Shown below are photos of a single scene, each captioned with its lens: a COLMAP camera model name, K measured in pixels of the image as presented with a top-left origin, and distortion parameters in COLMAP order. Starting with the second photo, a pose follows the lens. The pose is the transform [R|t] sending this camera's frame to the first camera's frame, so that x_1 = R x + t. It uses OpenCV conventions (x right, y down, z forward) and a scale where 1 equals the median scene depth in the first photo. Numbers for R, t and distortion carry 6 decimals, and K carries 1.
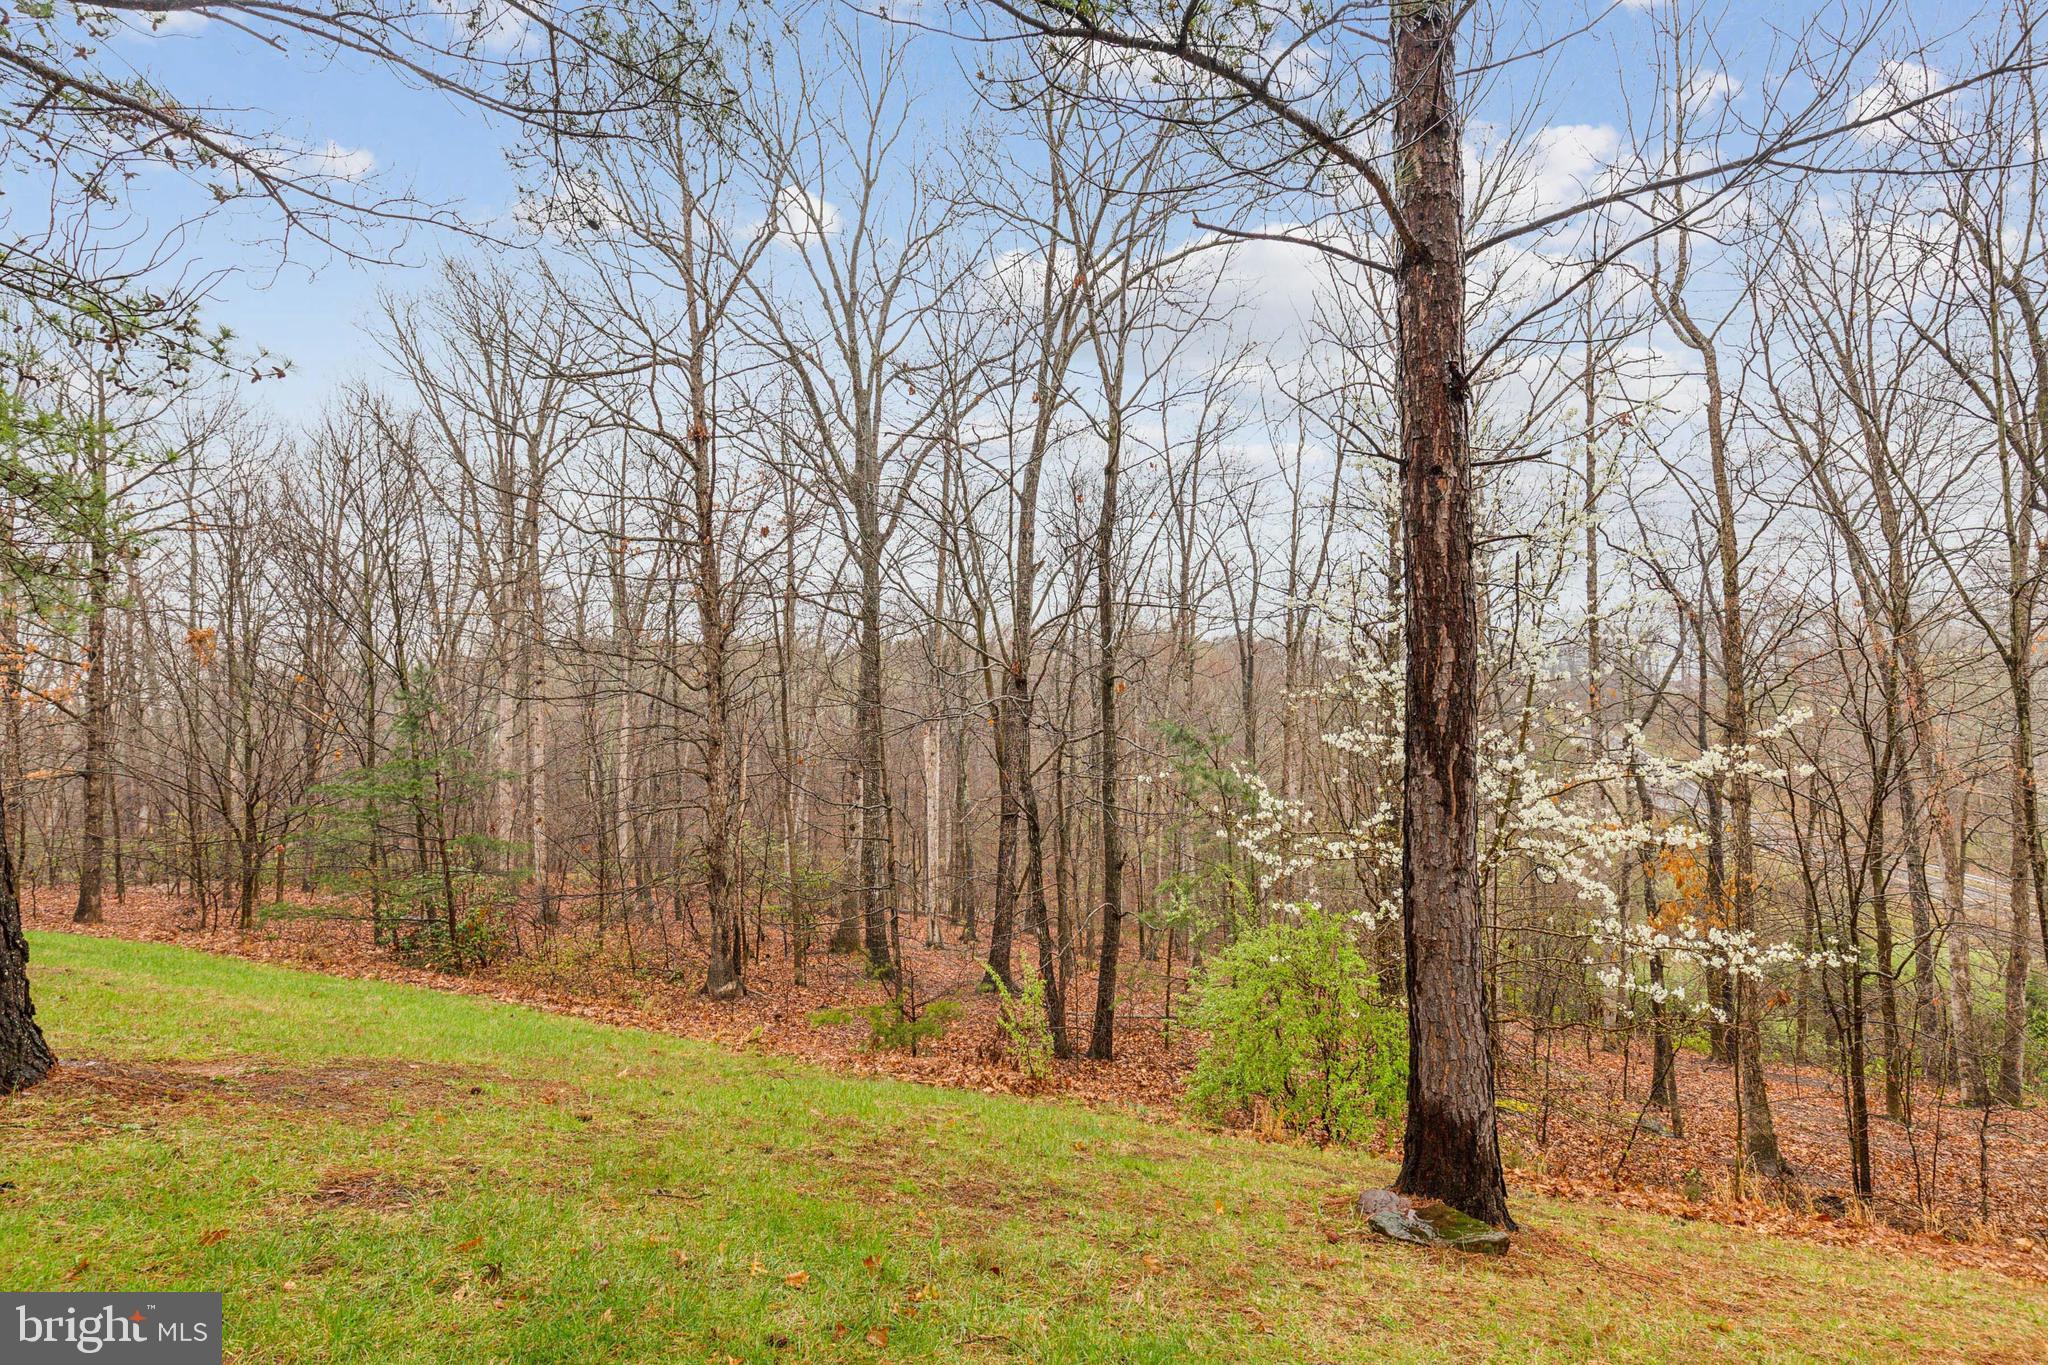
lens RADIAL K [[966.0, 0, 1023.6], [0, 966.0, 676.7], [0, 0, 1]] dist [0.001037, 0.000055]
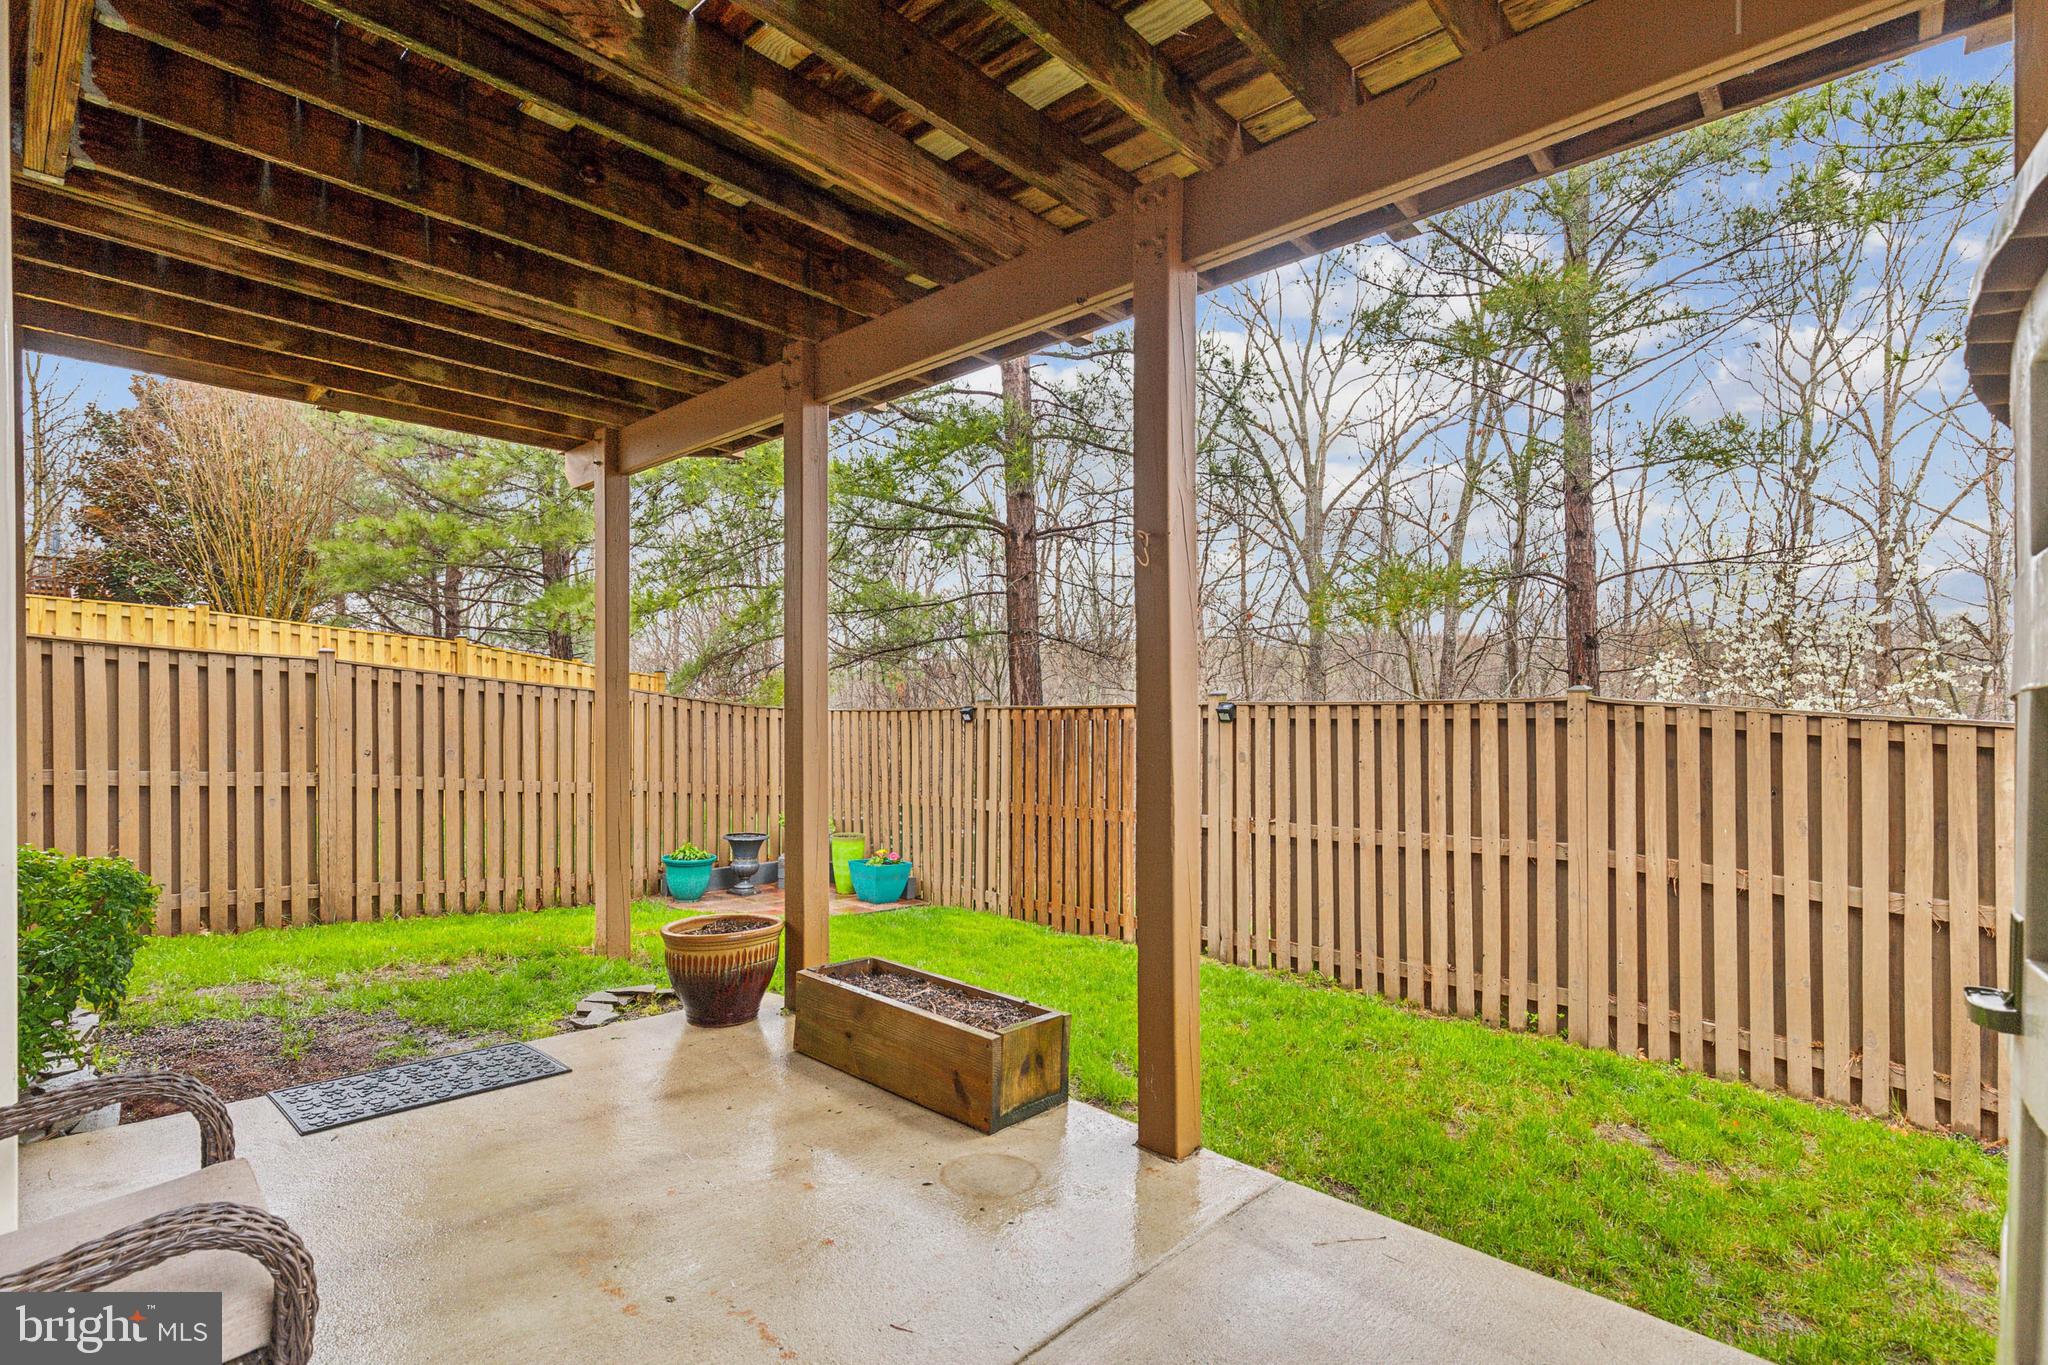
lens RADIAL K [[966.0, 0, 1023.7], [0, 966.0, 695.3], [0, 0, 1]] dist [0.001037, 0.000055]
pose [[0.898772, -0.003800, -0.438399, 0.036719], [-0.012303, 0.999350, -0.033886, 0.032376], [0.438243, 0.035849, 0.898141, -0.228971]]
